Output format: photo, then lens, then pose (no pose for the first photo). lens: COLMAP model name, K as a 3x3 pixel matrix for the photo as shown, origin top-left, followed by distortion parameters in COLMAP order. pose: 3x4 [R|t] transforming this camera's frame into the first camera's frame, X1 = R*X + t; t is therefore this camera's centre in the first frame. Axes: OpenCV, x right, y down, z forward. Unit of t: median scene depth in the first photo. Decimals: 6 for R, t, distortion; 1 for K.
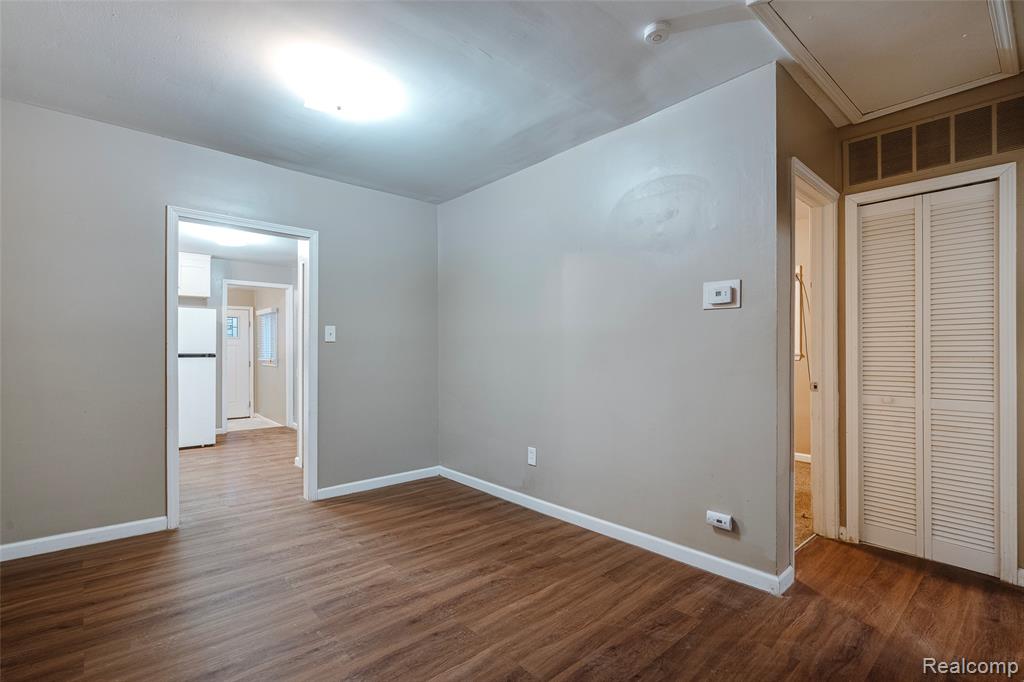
lens RADIAL K [[474.6, 0, 515.2], [0, 474.6, 345.1], [0, 0, 1]] dist [-0.009977, 0.005159]
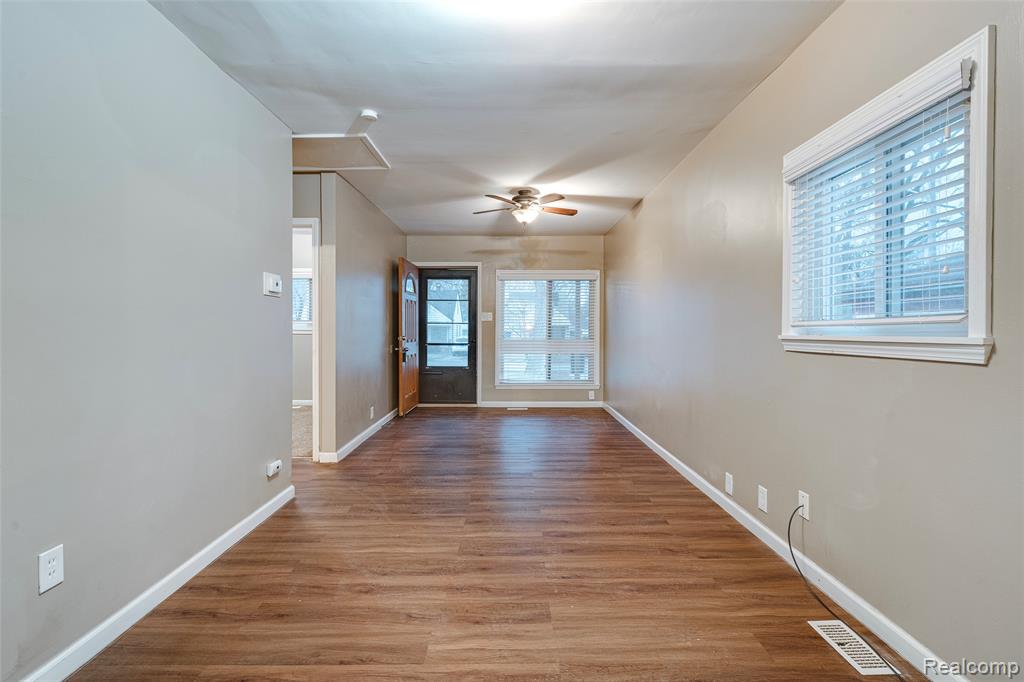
lens RADIAL K [[474.6, 0, 517.6], [0, 474.6, 332.3], [0, 0, 1]] dist [-0.009977, 0.005159]
pose [[-0.759577, -0.004430, 0.650403, -0.760833], [-0.005553, 0.999985, 0.000326, 0.010385], [-0.650394, -0.003364, -0.759590, 1.361702]]
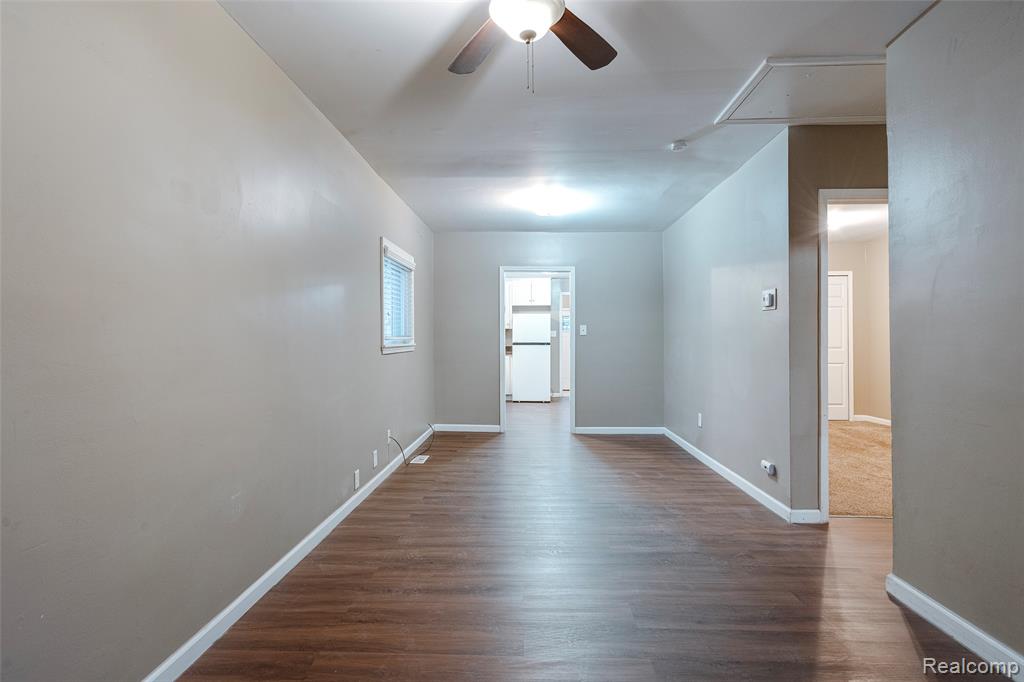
lens RADIAL K [[474.6, 0, 513.6], [0, 474.6, 340.0], [0, 0, 1]] dist [-0.009977, 0.005159]
pose [[0.722440, 0.000466, -0.691433, 0.751513], [0.007556, 0.999935, 0.008569, -0.009680], [0.691392, -0.011415, 0.722390, -0.426241]]
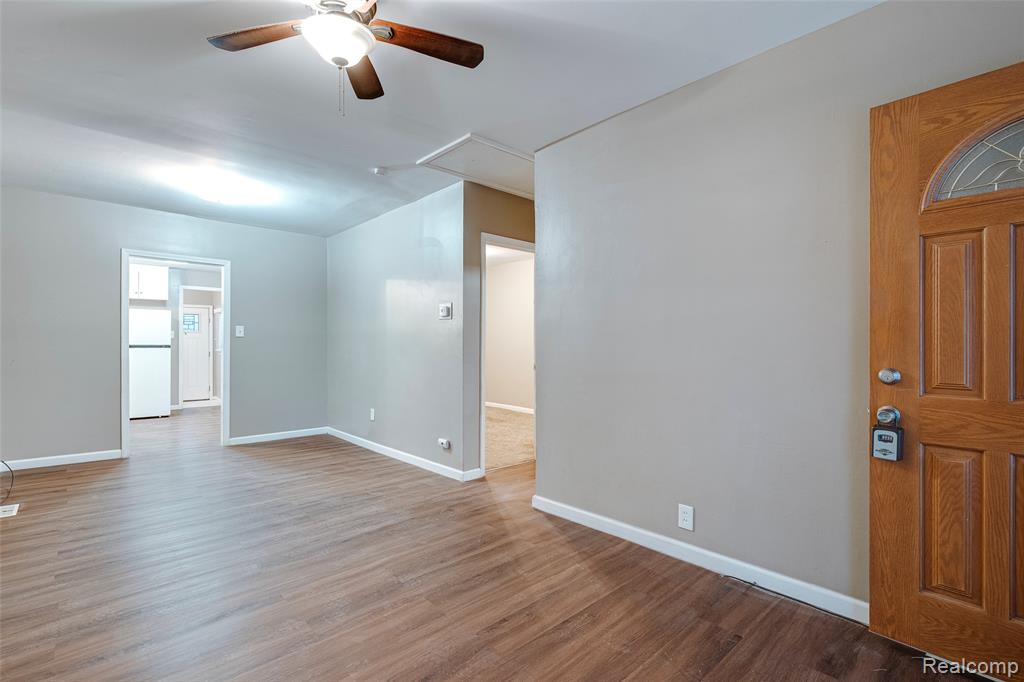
lens RADIAL K [[474.6, 0, 511.3], [0, 474.6, 340.6], [0, 0, 1]] dist [-0.009977, 0.005159]
pose [[0.999840, 0.004099, 0.017418, 0.575677], [-0.004176, 0.999982, 0.004376, -0.007864], [-0.017399, -0.004448, 0.999839, -0.638733]]
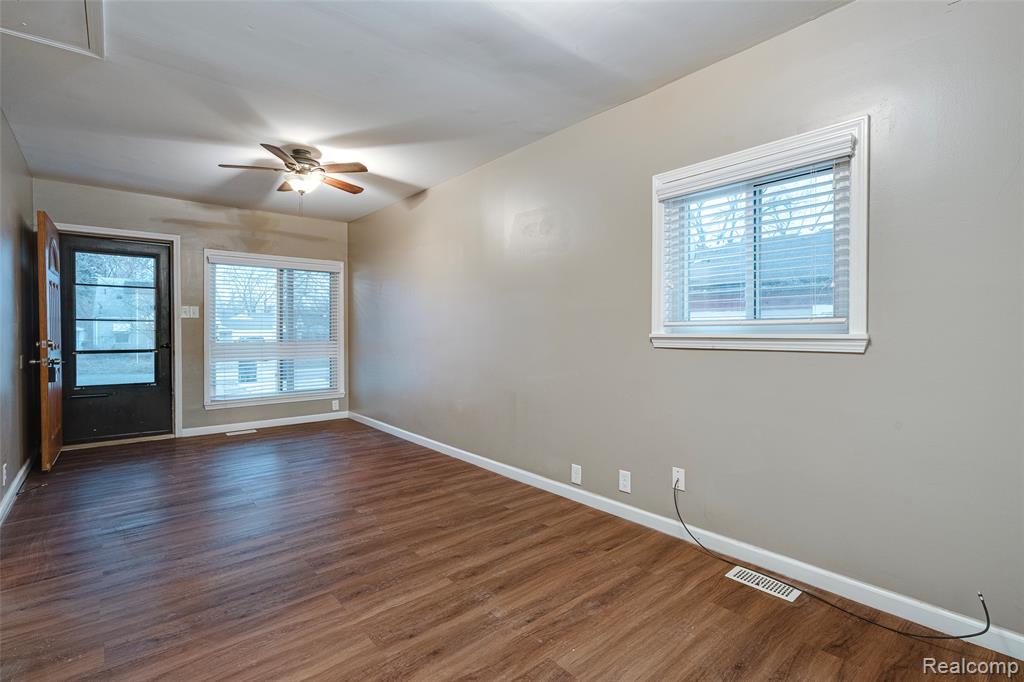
lens RADIAL K [[474.6, 0, 518.7], [0, 474.6, 339.0], [0, 0, 1]] dist [-0.009977, 0.005159]
pose [[-0.999989, -0.000177, 0.004681, -0.274161], [-0.000124, 0.999937, 0.011201, 0.012792], [-0.004683, 0.011201, -0.999926, 1.375437]]
